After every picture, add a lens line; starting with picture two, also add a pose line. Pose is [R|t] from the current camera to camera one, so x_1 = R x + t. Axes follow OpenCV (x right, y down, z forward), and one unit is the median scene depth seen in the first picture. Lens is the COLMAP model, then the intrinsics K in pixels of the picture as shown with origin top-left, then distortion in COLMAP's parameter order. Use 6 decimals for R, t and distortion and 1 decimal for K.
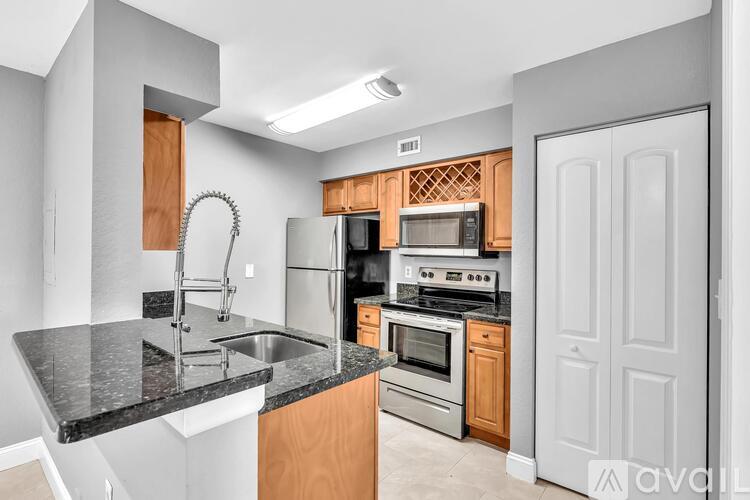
lens RADIAL K [[358.0, 0, 375.0], [0, 358.0, 250.0], [0, 0, 1]] dist [0.001285, 0.000121]
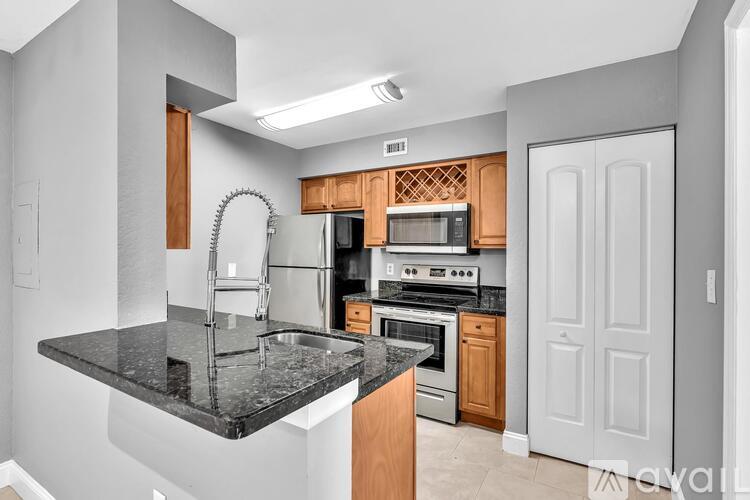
lens RADIAL K [[358.0, 0, 375.0], [0, 358.0, 250.0], [0, 0, 1]] dist [0.001285, 0.000121]
pose [[0.987069, -0.005104, 0.160216, -0.165069], [0.004150, 0.999972, 0.006289, -0.000248], [-0.160243, -0.005542, 0.987062, -0.015872]]
